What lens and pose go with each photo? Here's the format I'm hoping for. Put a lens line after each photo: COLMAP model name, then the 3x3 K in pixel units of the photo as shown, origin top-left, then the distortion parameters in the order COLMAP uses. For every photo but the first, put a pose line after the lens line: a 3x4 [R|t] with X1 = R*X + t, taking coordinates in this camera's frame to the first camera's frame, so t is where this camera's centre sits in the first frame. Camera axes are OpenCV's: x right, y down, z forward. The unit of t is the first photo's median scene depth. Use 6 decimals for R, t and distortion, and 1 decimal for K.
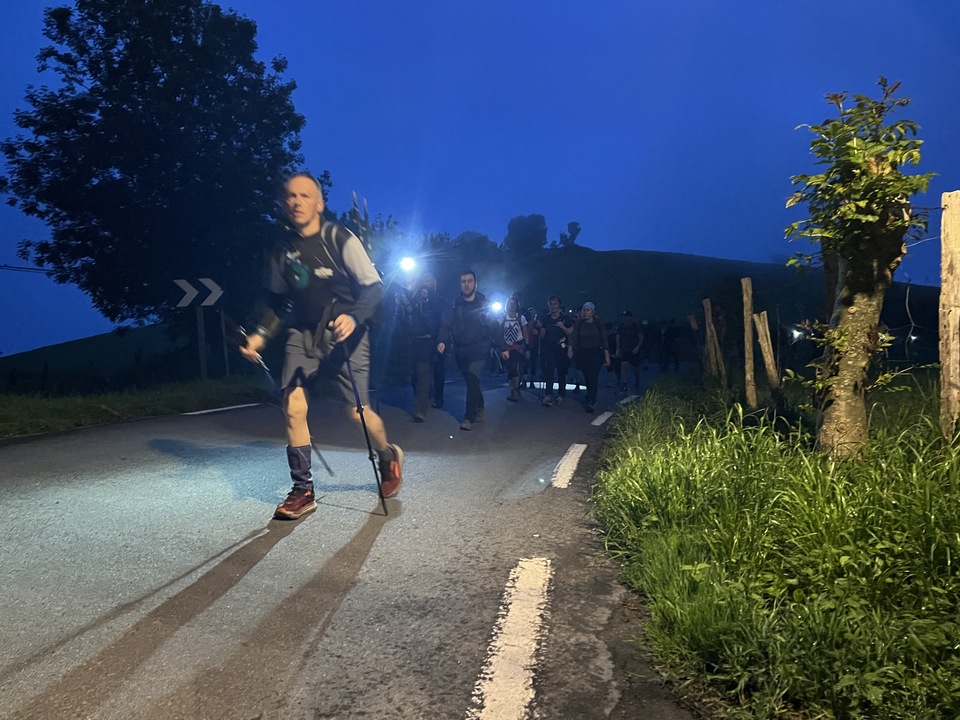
lens RADIAL K [[730.0, 0, 485.8], [0, 730.0, 359.6], [0, 0, 1]] dist [0.039953, -0.008520]
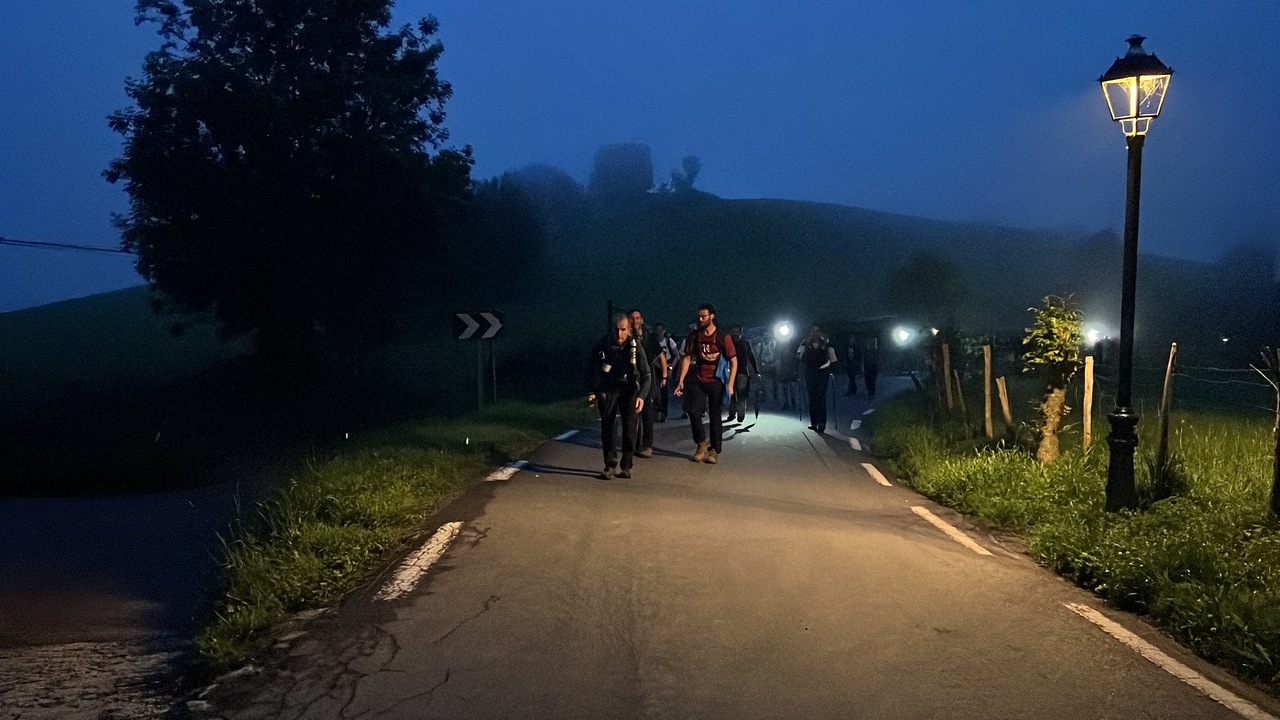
lens RADIAL K [[1166.2, 0, 638.2], [0, 1166.2, 365.7], [0, 0, 1]] dist [0.079946, 0.010112]
pose [[0.994587, 0.008536, 0.103555, -0.997823], [-0.010203, 0.999827, 0.015574, -0.183608], [-0.103404, -0.016546, 0.994502, -2.152511]]
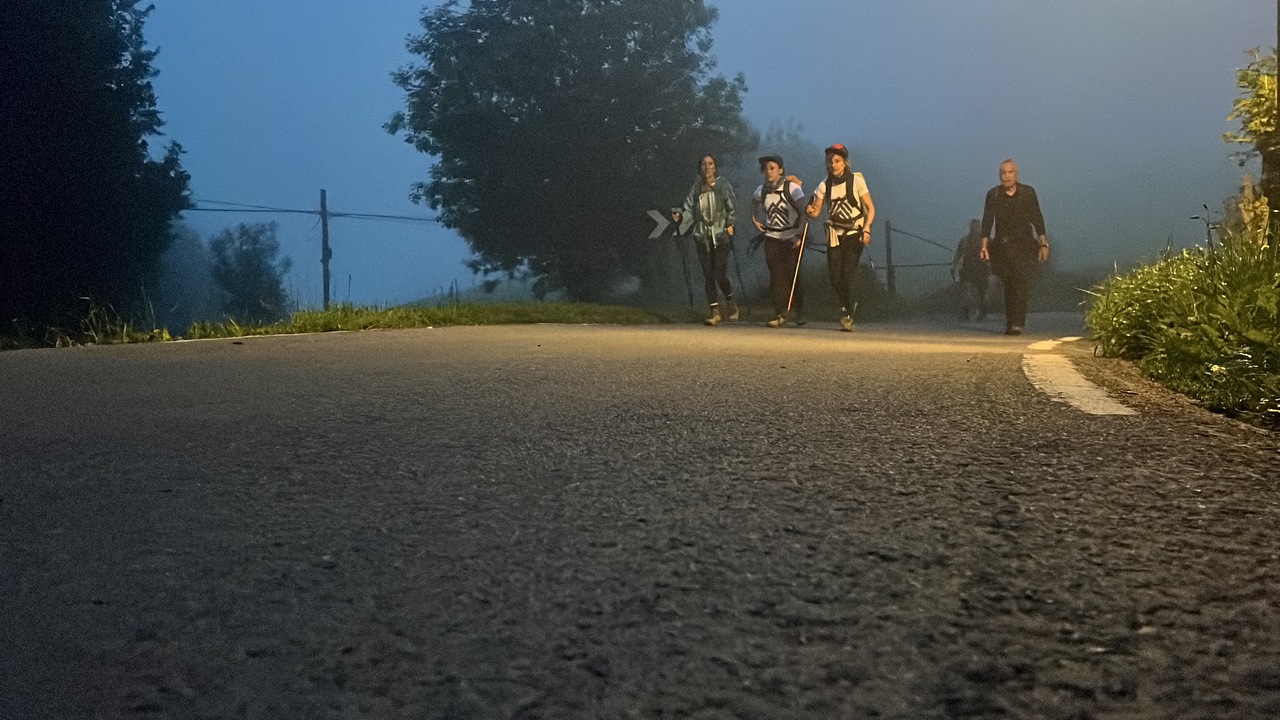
lens RADIAL K [[1166.2, 0, 641.2], [0, 1166.2, 357.6], [0, 0, 1]] dist [0.079946, 0.010112]
pose [[0.971644, -0.015767, -0.235921, -0.176423], [0.018502, 0.999785, 0.009384, 0.223274], [0.235722, -0.013483, 0.971727, -1.614062]]
